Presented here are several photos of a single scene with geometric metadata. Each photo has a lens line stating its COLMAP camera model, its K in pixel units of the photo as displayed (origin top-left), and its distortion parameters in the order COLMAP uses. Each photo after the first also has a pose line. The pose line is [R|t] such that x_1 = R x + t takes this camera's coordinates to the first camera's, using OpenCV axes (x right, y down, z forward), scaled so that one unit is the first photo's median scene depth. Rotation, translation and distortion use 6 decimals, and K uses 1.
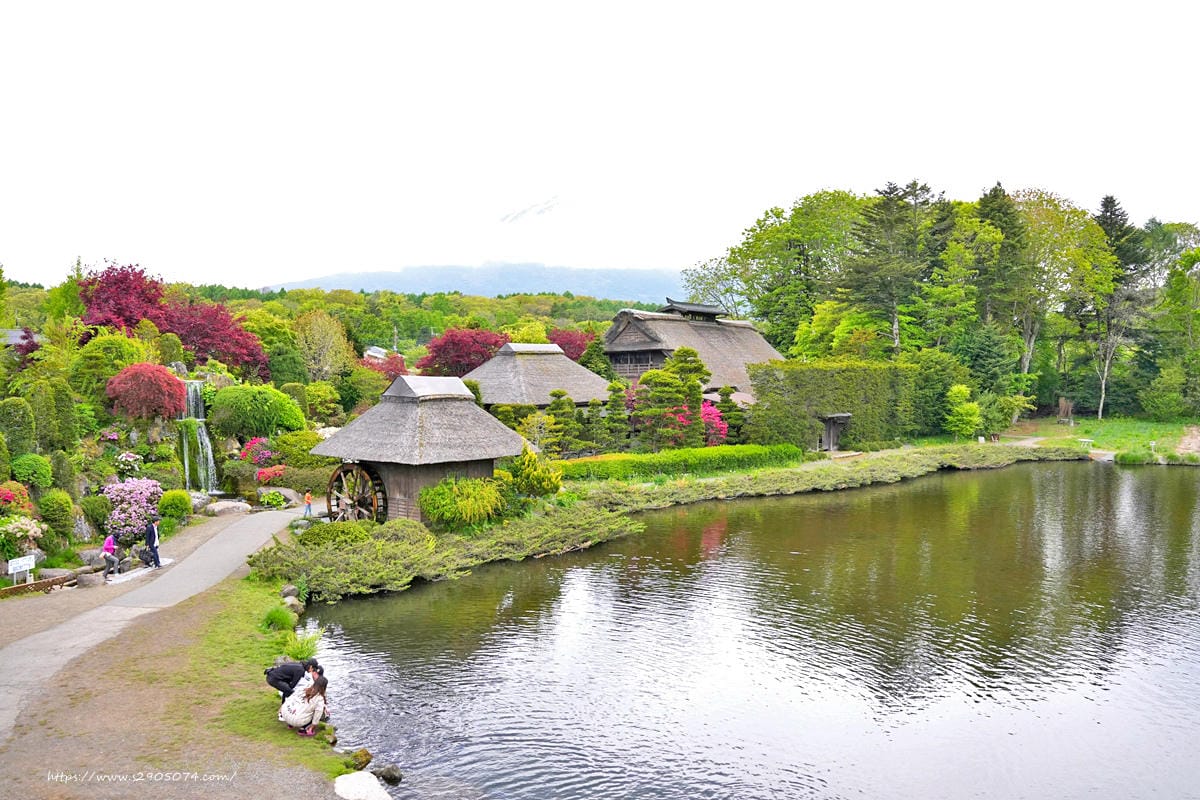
lens RADIAL K [[986.7, 0, 598.6], [0, 986.7, 400.6], [0, 0, 1]] dist [-0.065252, 0.011546]
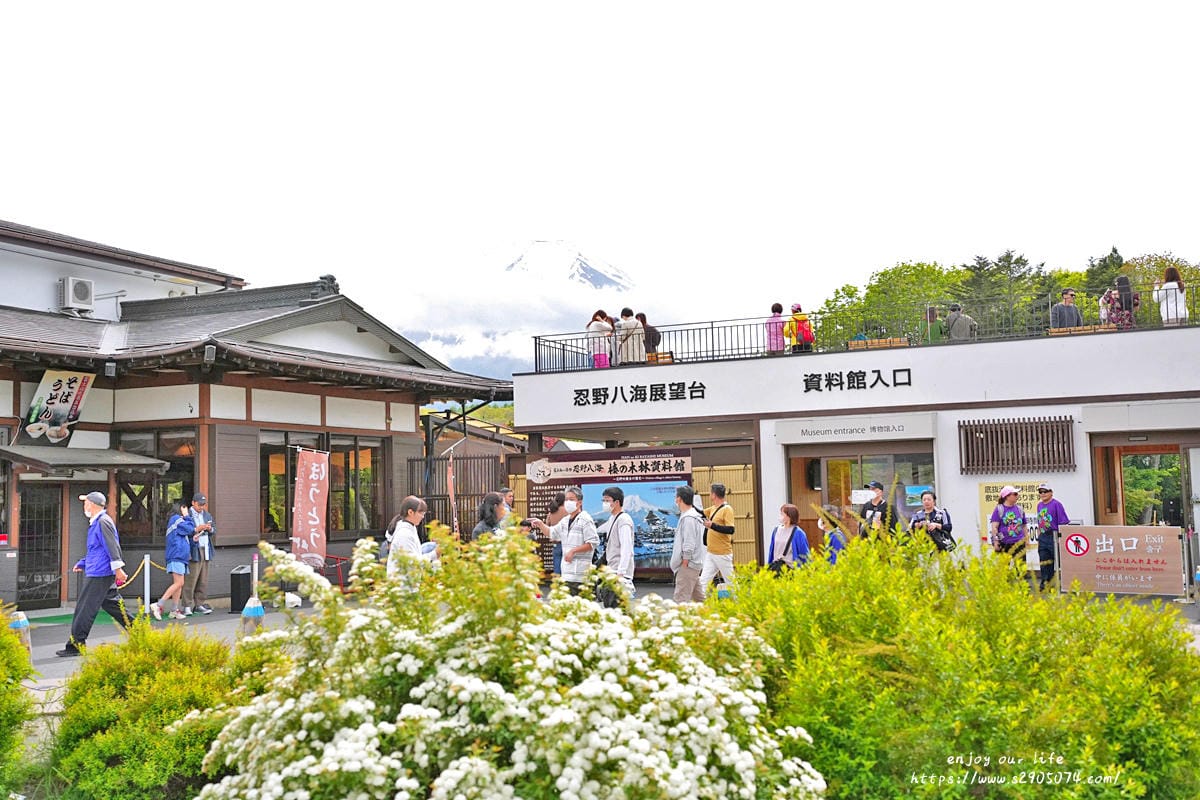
lens RADIAL K [[1455.2, 0, 598.1], [0, 1455.2, 397.6], [0, 0, 1]] dist [0.175017, 0.000000]
pose [[0.999669, -0.021384, 0.014327, -0.071418], [0.022837, 0.993629, -0.110358, 0.045236], [-0.011875, 0.110649, 0.993789, -0.317207]]
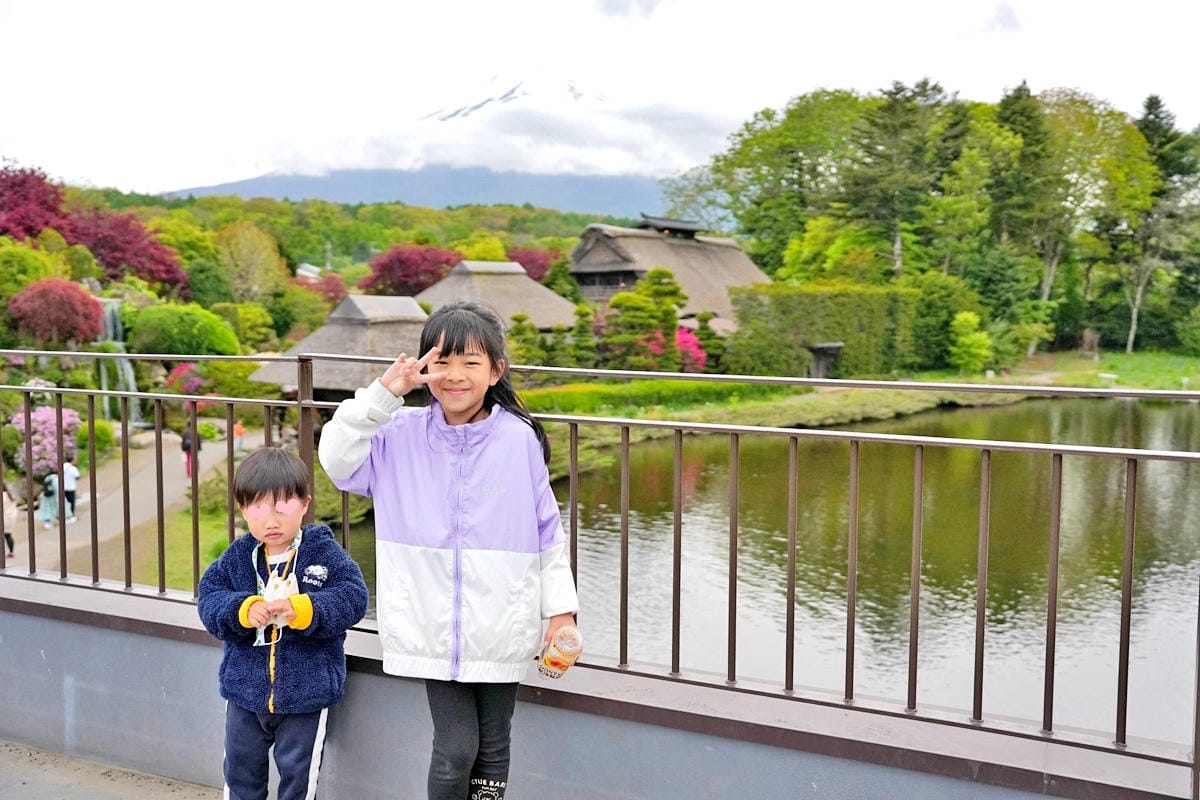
lens RADIAL K [[1143.9, 0, 573.2], [0, 1143.9, 404.8], [0, 0, 1]] dist [0.007534, 0.000000]
pose [[0.999909, 0.008076, 0.010813, -0.001722], [-0.008761, 0.997854, 0.064883, 0.003101], [-0.010266, -0.064972, 0.997834, -0.043826]]
